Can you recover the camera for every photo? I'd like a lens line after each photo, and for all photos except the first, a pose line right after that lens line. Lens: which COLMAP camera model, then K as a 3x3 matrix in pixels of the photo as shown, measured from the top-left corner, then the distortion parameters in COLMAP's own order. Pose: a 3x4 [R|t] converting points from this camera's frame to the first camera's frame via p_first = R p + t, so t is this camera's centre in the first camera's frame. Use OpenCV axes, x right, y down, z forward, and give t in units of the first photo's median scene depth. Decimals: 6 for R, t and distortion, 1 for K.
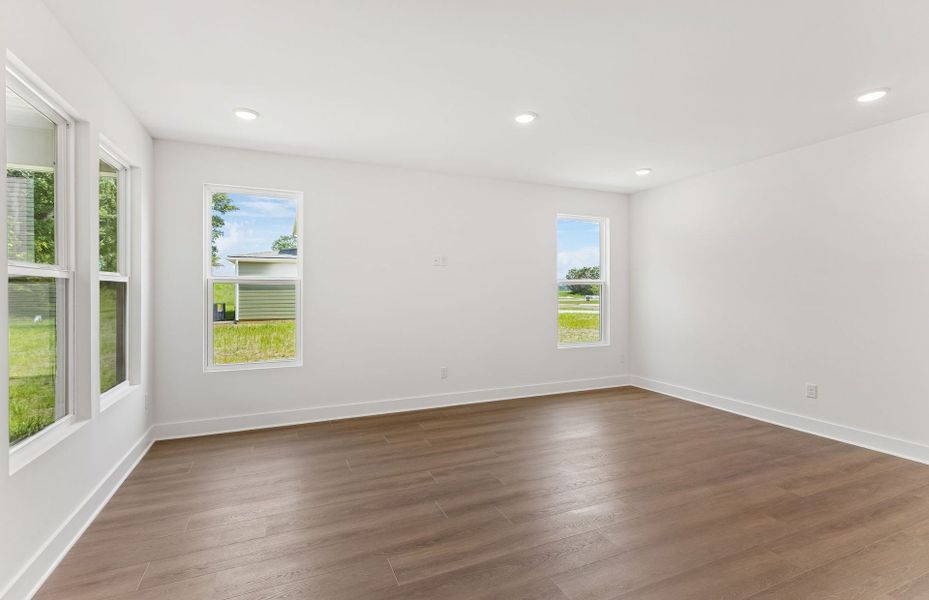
lens RADIAL K [[426.3, 0, 463.7], [0, 426.3, 292.5], [0, 0, 1]] dist [0.006509, -0.000680]
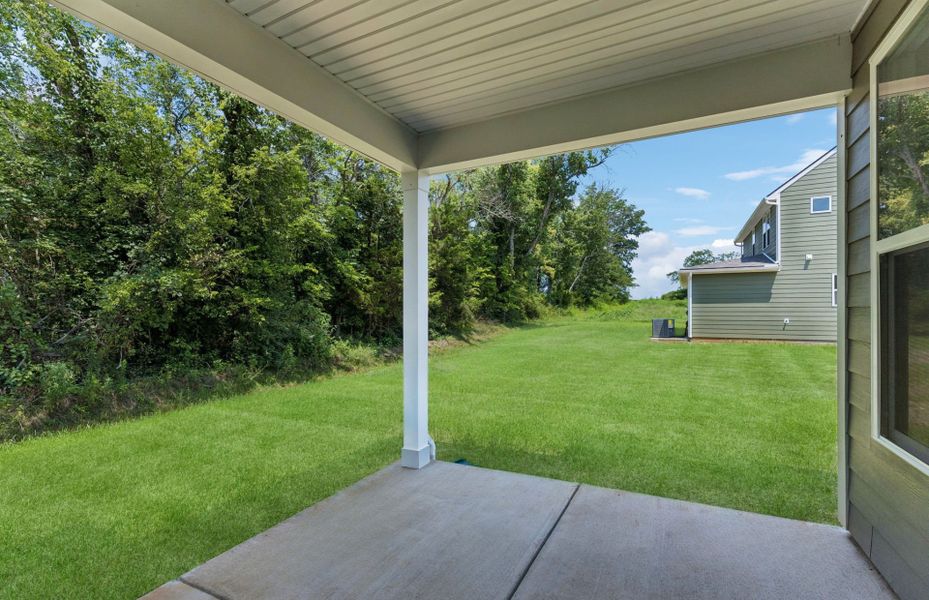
lens RADIAL K [[426.3, 0, 463.4], [0, 426.3, 304.7], [0, 0, 1]] dist [0.006509, -0.000680]
pose [[0.631566, -0.010731, -0.775247, -0.605885], [-0.002290, 0.999874, -0.015706, 0.048624], [0.775318, 0.011694, 0.631462, 0.170849]]
